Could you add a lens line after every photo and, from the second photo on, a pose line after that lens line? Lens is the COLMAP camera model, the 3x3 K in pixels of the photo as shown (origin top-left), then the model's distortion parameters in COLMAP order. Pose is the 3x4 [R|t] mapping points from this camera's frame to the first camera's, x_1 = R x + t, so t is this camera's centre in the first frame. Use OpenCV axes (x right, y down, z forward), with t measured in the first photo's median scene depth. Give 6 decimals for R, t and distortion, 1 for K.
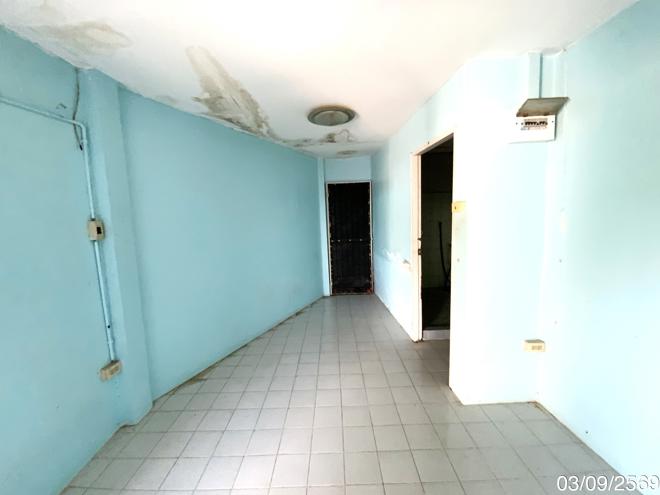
lens RADIAL K [[265.8, 0, 330.0], [0, 265.8, 247.5], [0, 0, 1]] dist [-0.000950, -0.000183]
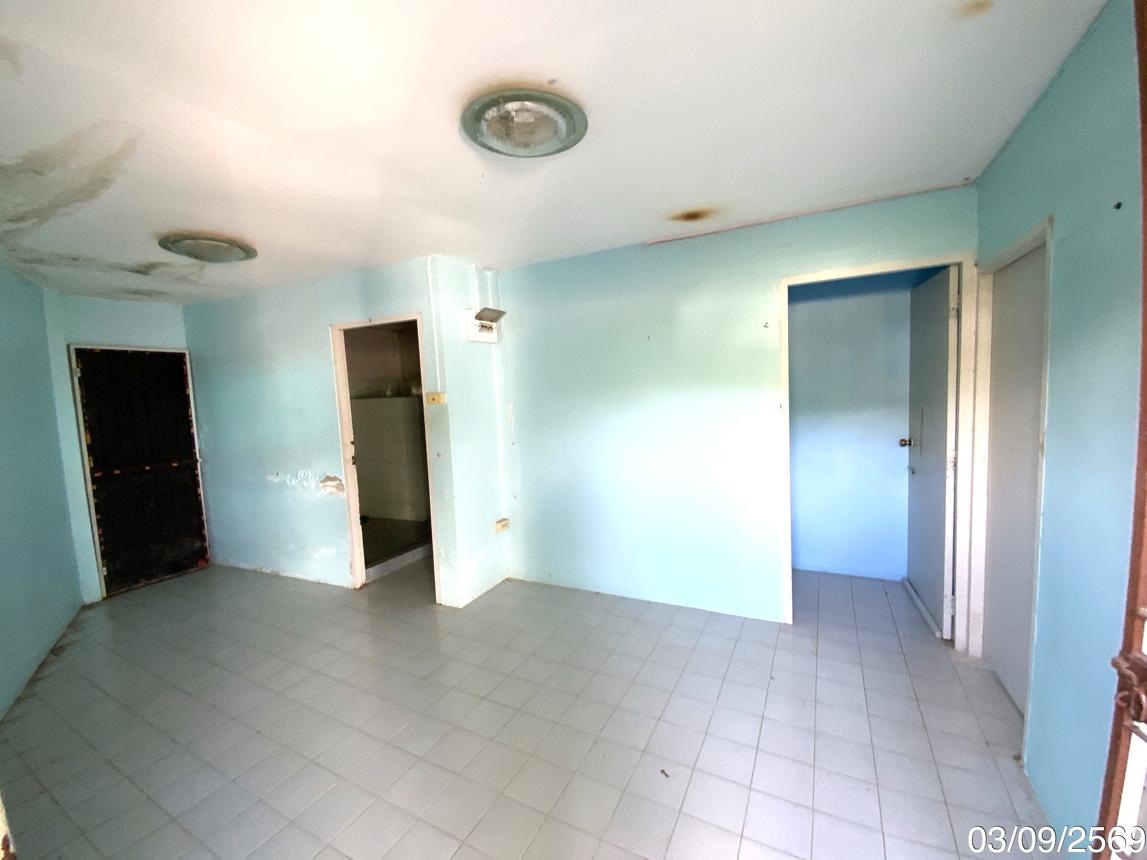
lens RADIAL K [[465.5, 0, 573.5], [0, 465.5, 430.0], [0, 0, 1]] dist [0.000187, -0.000031]
pose [[0.465296, -0.051882, 0.883633, -0.484193], [0.135223, 0.990729, -0.013034, 0.030688], [-0.874765, 0.125553, 0.467998, -0.127232]]
